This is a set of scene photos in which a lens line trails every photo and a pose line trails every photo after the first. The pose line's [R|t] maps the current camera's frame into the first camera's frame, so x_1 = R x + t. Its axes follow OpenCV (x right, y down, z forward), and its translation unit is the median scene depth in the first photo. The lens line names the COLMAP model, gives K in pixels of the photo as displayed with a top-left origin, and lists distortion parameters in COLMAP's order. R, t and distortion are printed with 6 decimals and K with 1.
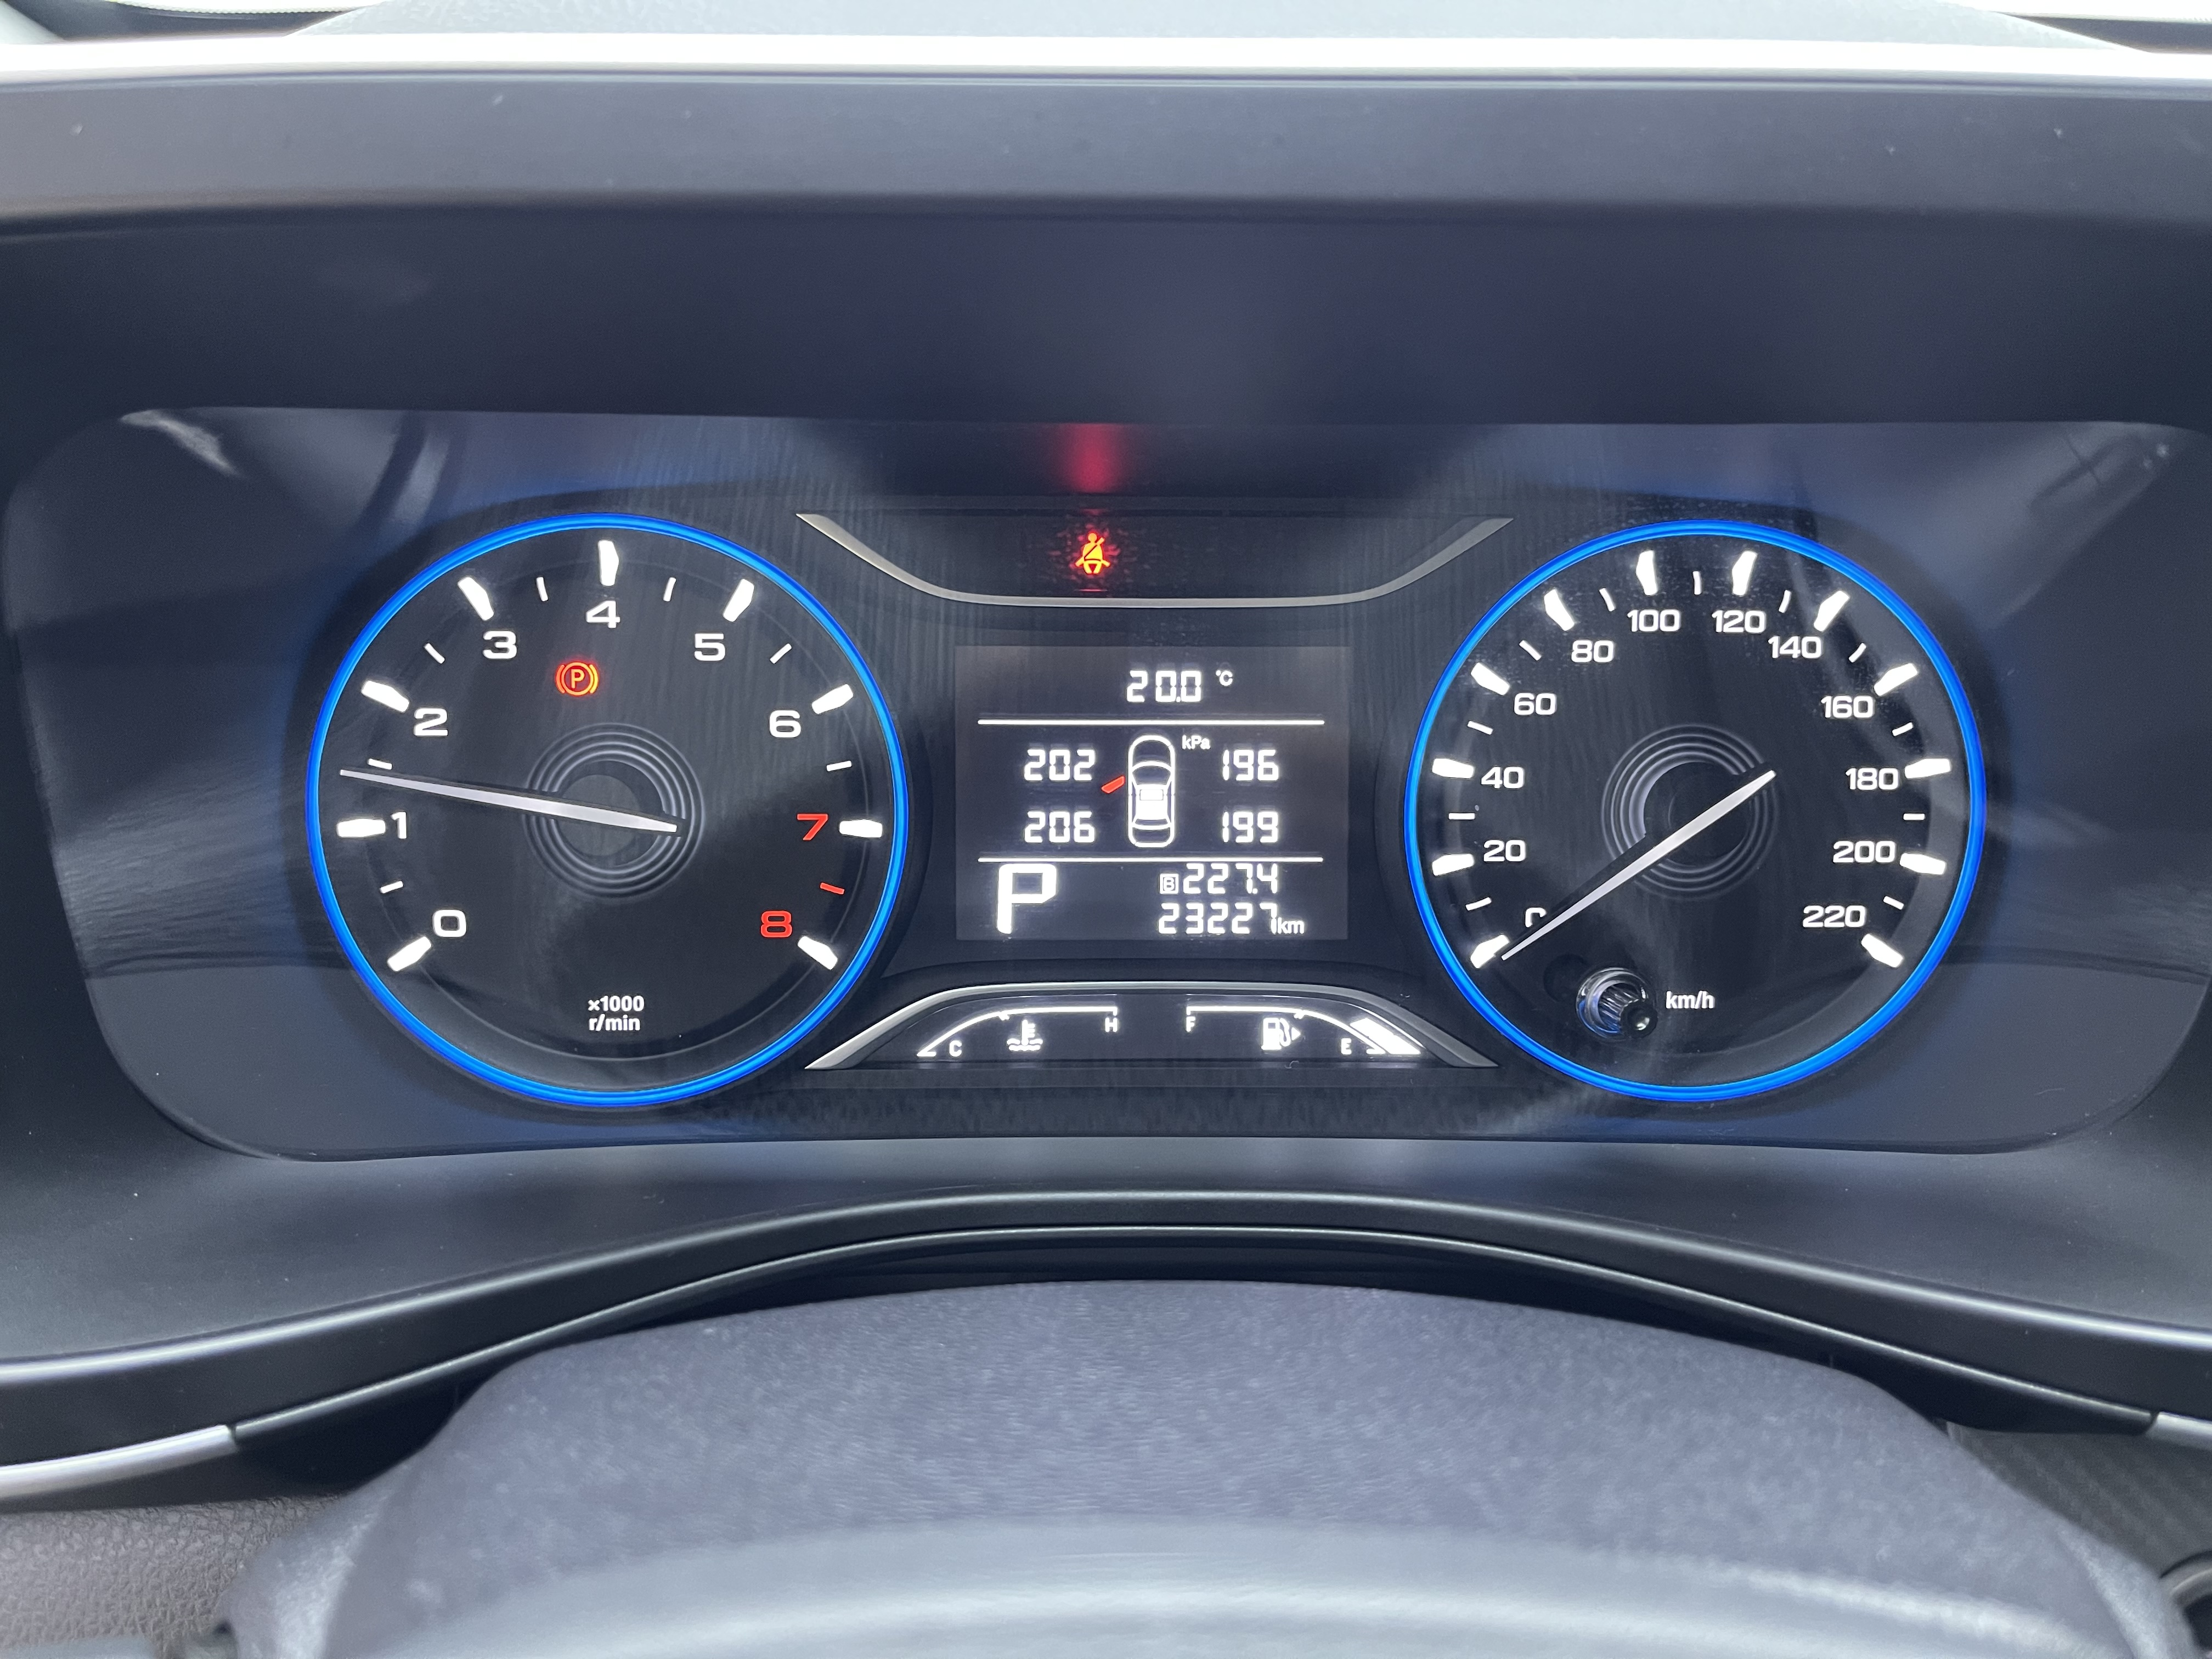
lens RADIAL K [[1630.2, 0, 1101.1], [0, 1630.2, 817.7], [0, 0, 1]] dist [0.029893, -0.014332]
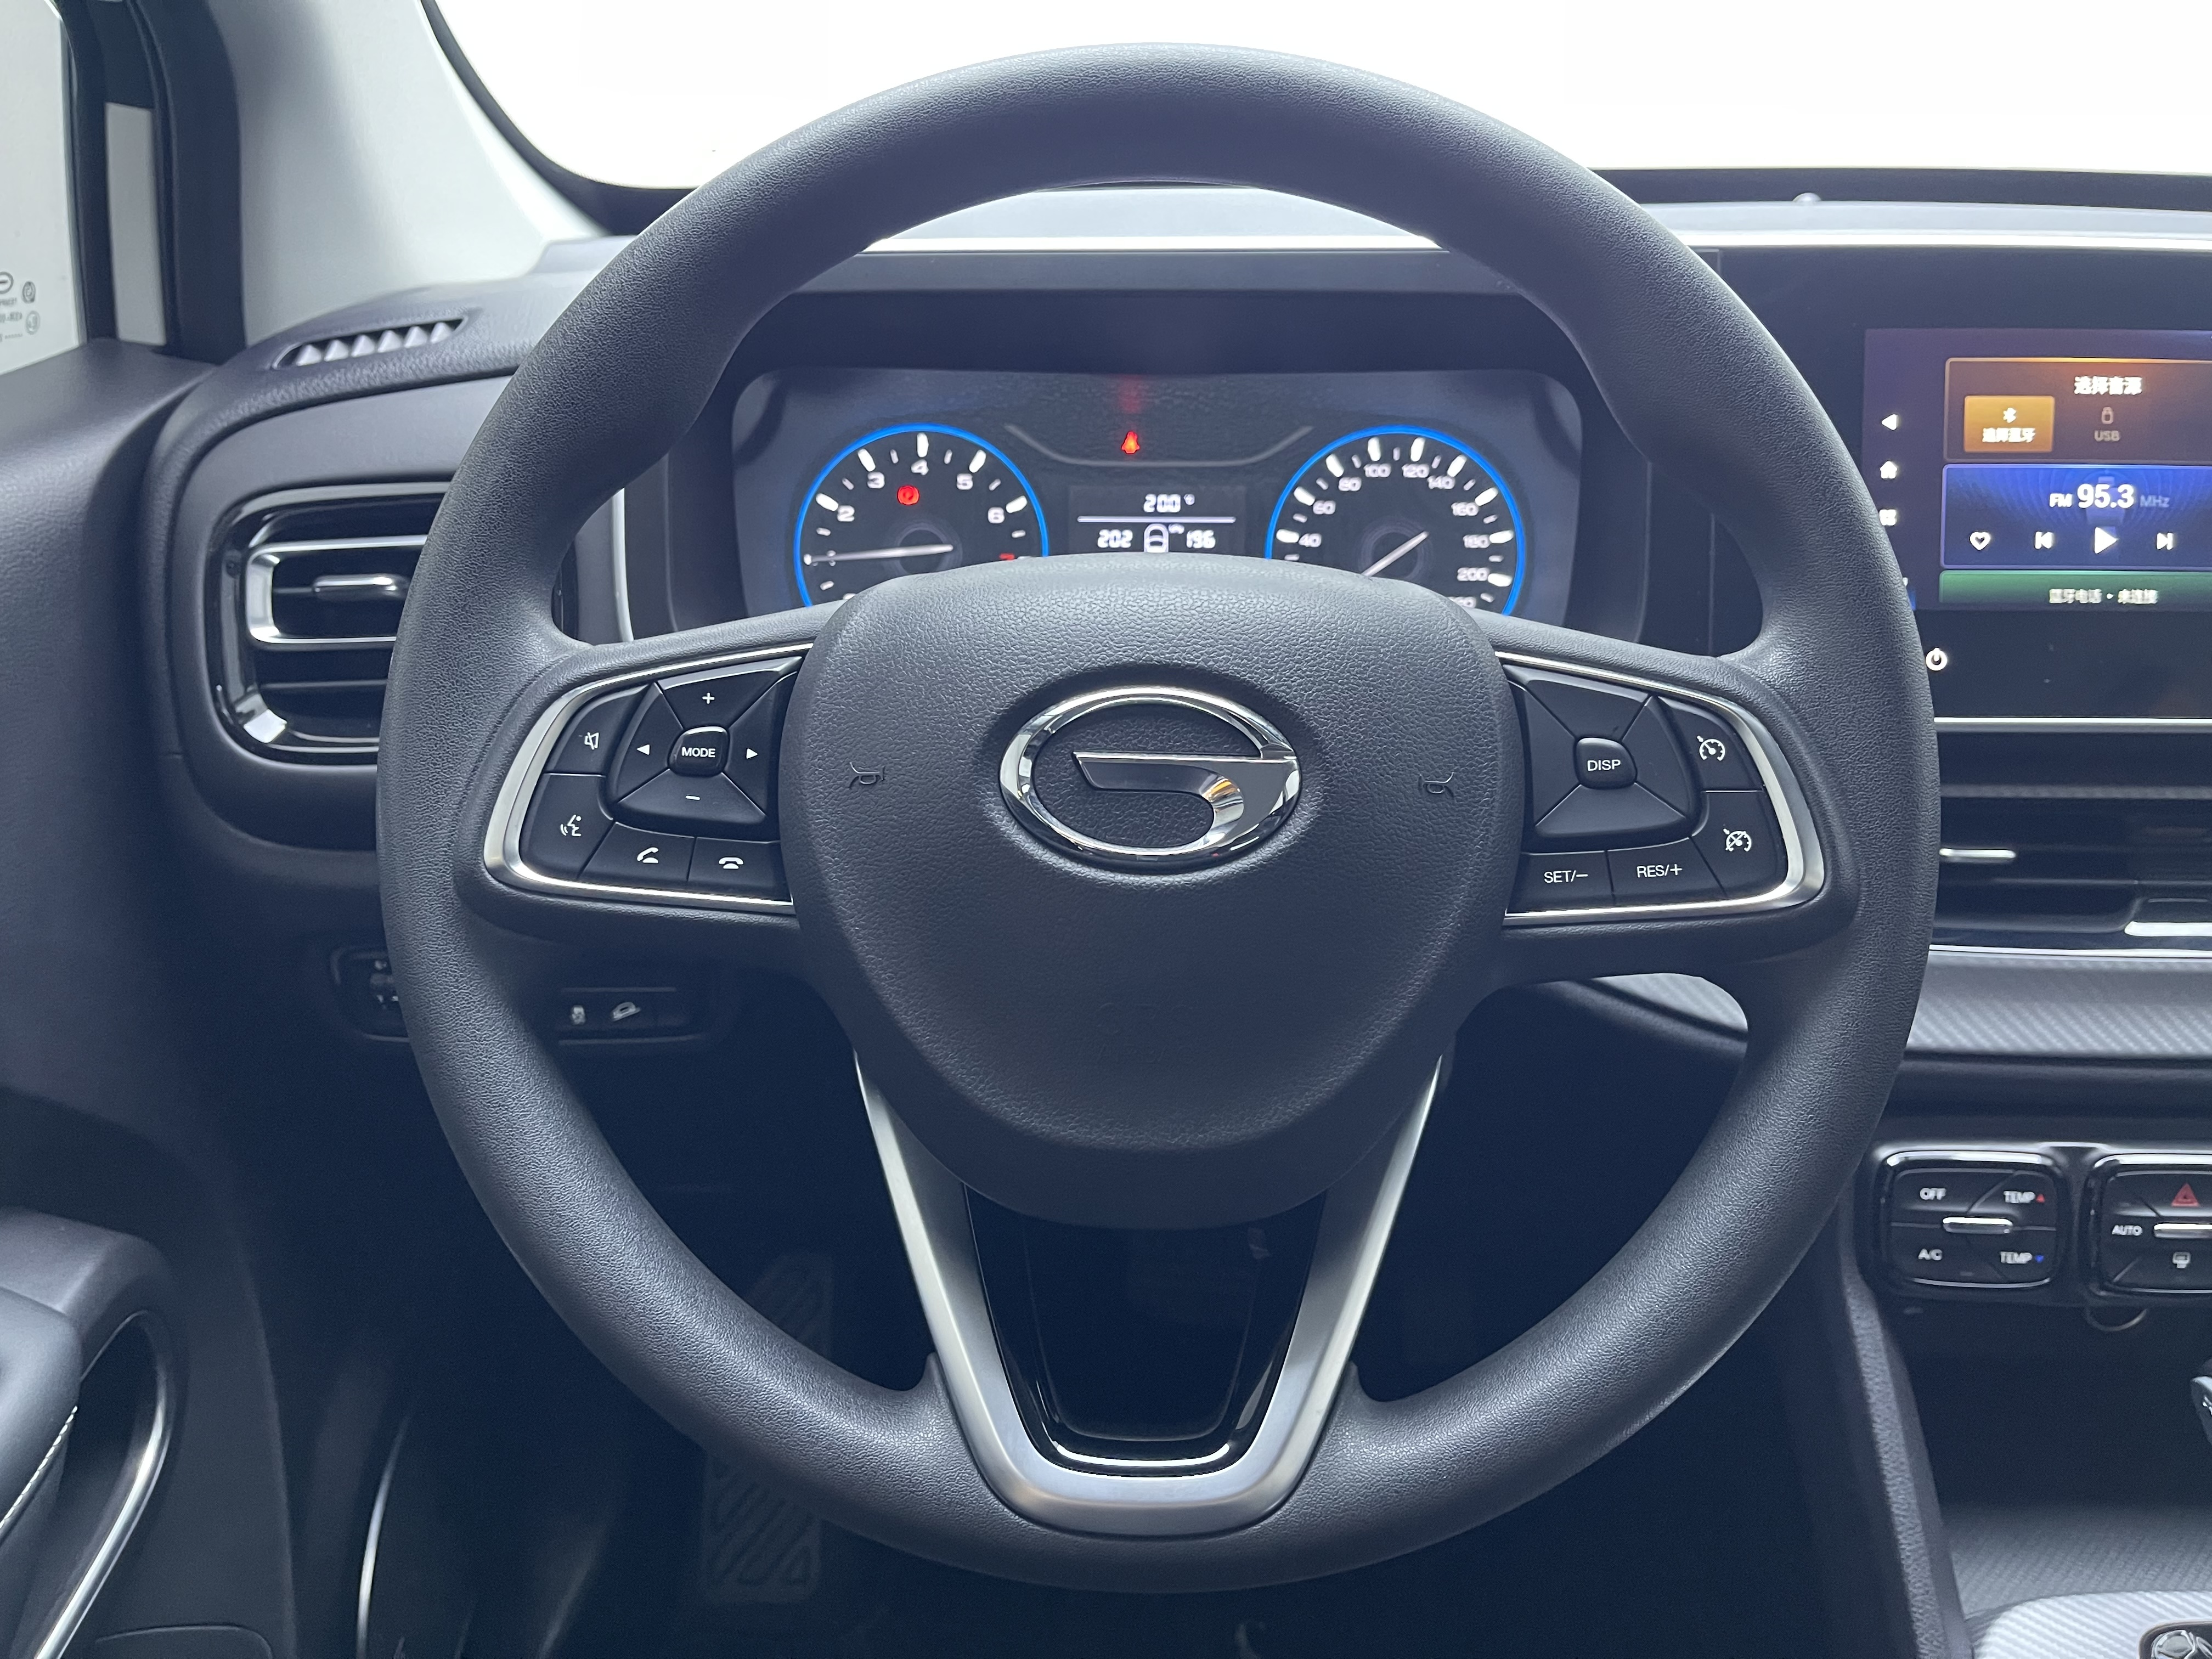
lens RADIAL K [[1630.2, 0, 1091.3], [0, 1630.2, 841.8], [0, 0, 1]] dist [0.029893, -0.014332]
pose [[0.998484, 0.009522, -0.054220, 0.069445], [-0.010607, 0.999749, -0.019753, 0.441683], [0.054019, 0.020299, 0.998334, -1.270284]]
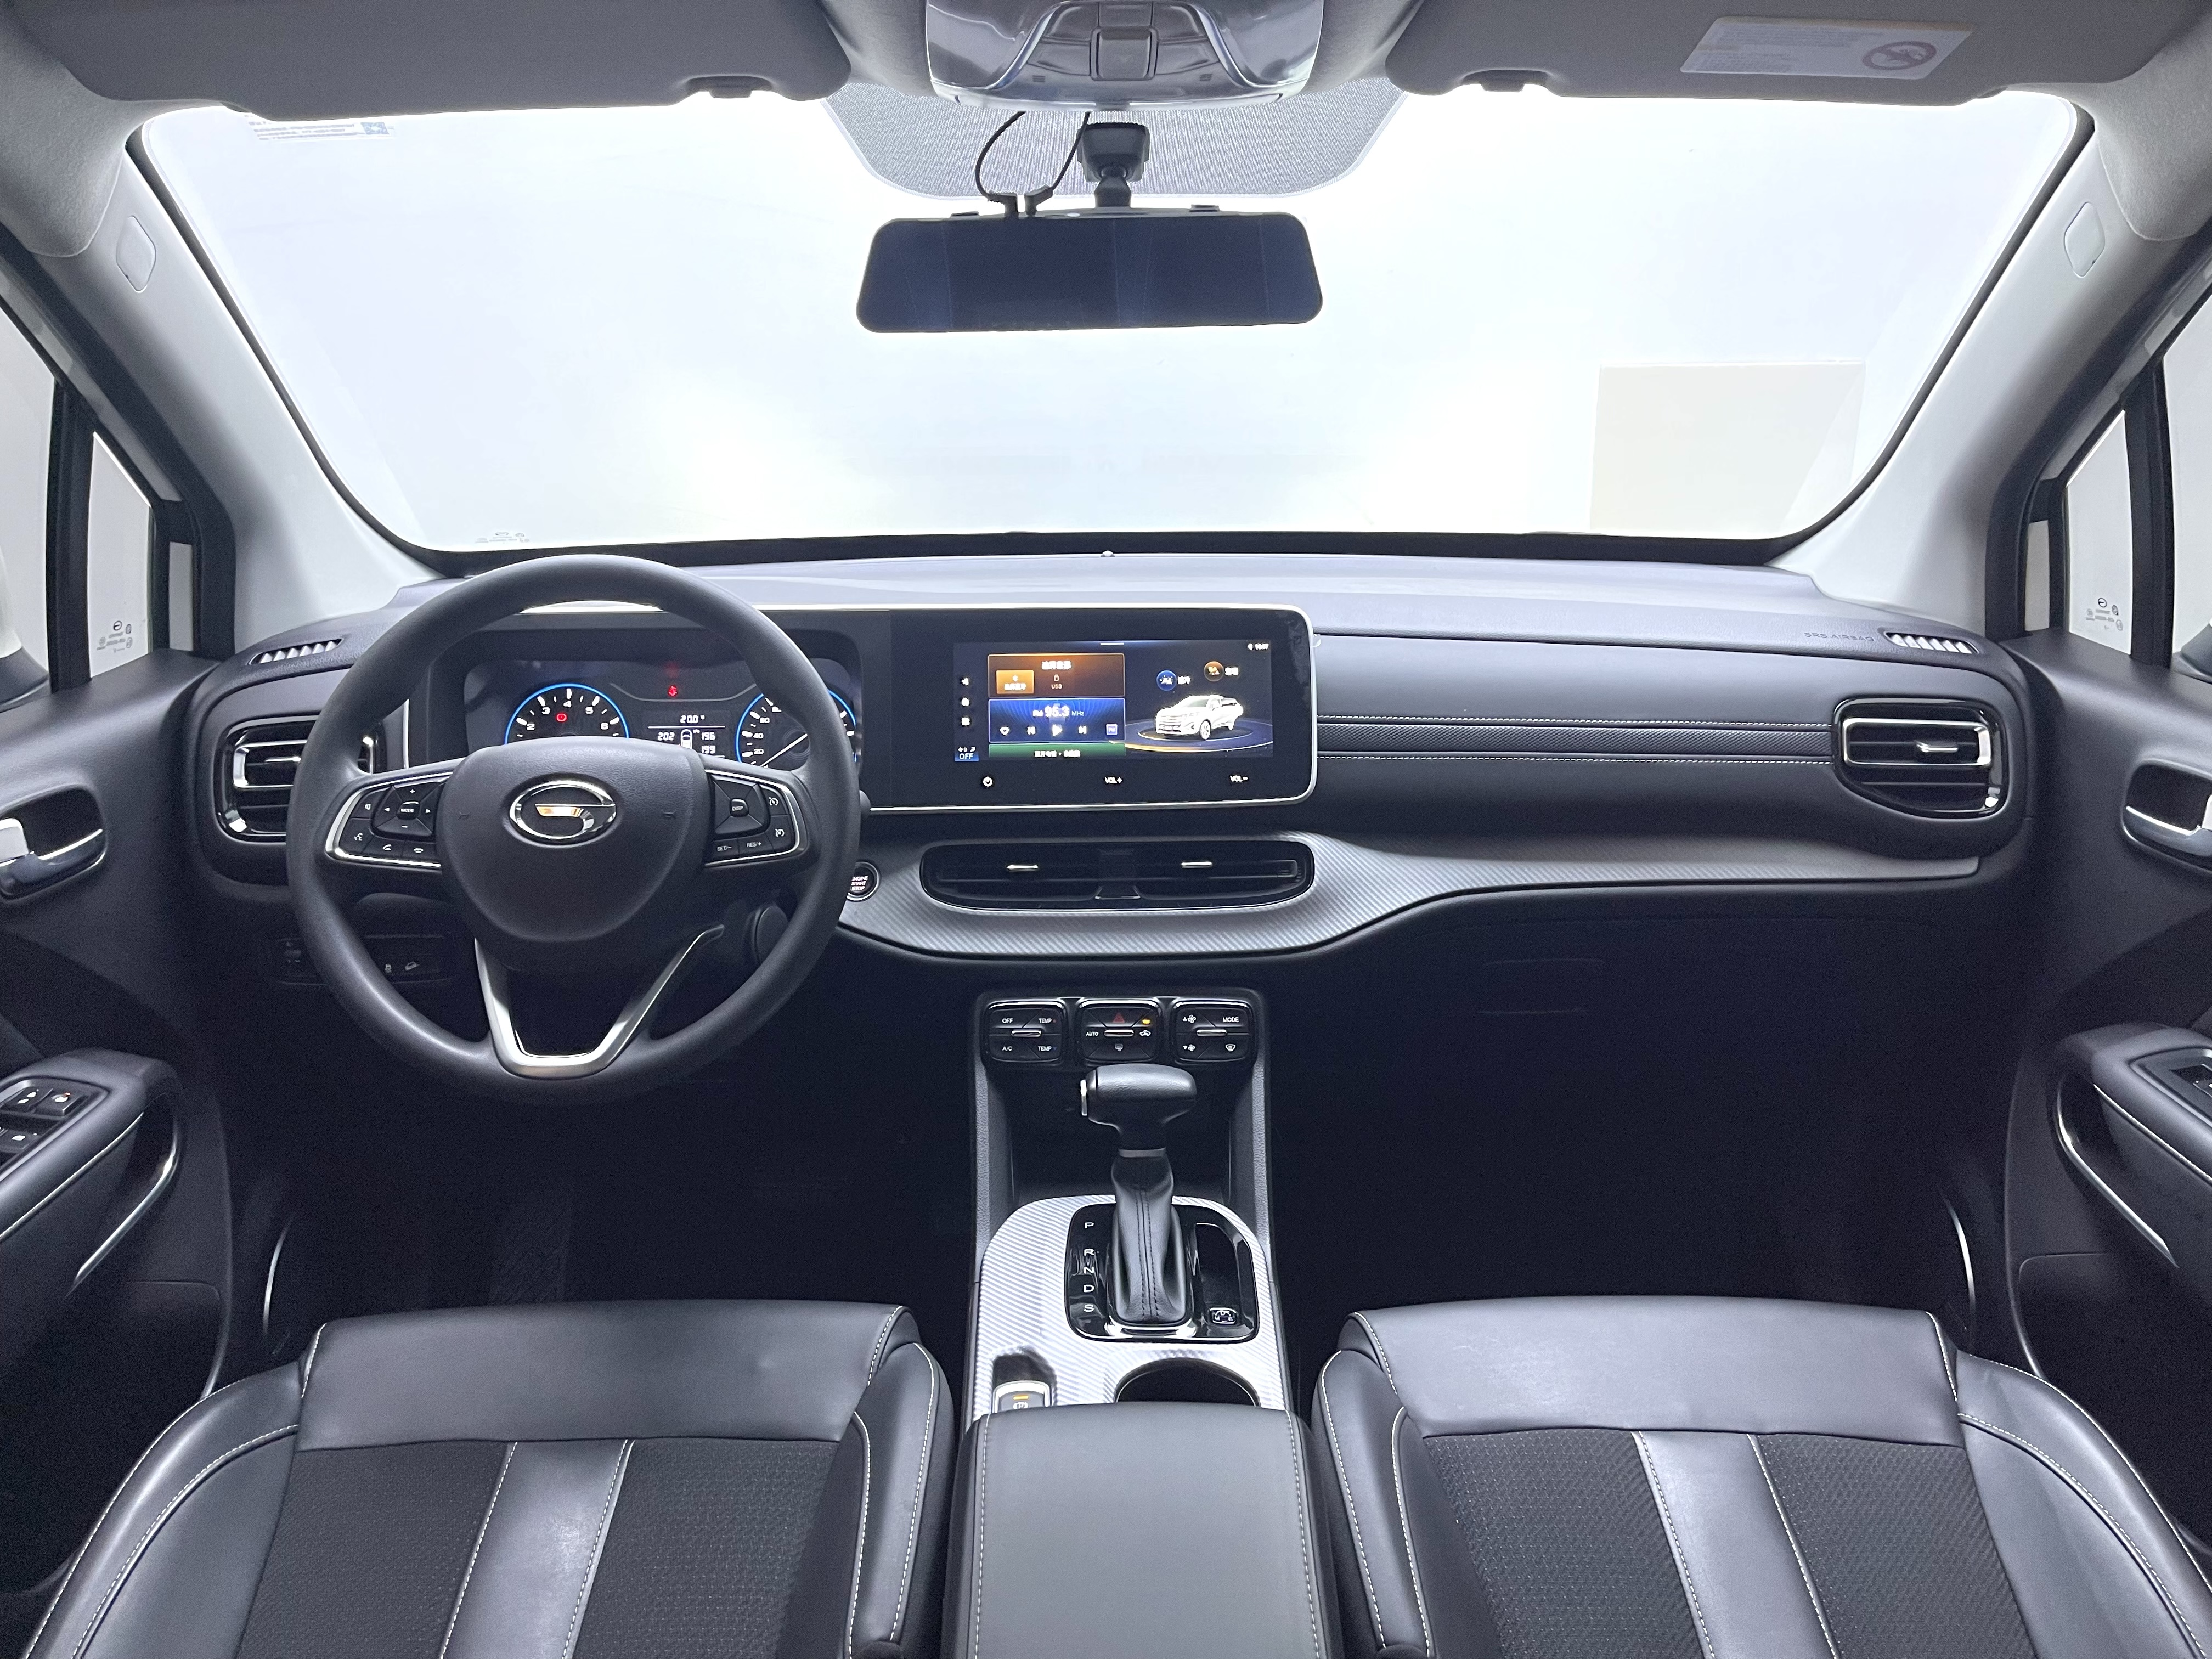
lens RADIAL K [[1630.2, 0, 1126.2], [0, 1630.2, 843.5], [0, 0, 1]] dist [0.029893, -0.014332]
pose [[0.999853, -0.016898, -0.002735, 1.317808], [0.016306, 0.988819, -0.148226, 1.000174], [0.005210, 0.148160, 0.988950, -3.615422]]
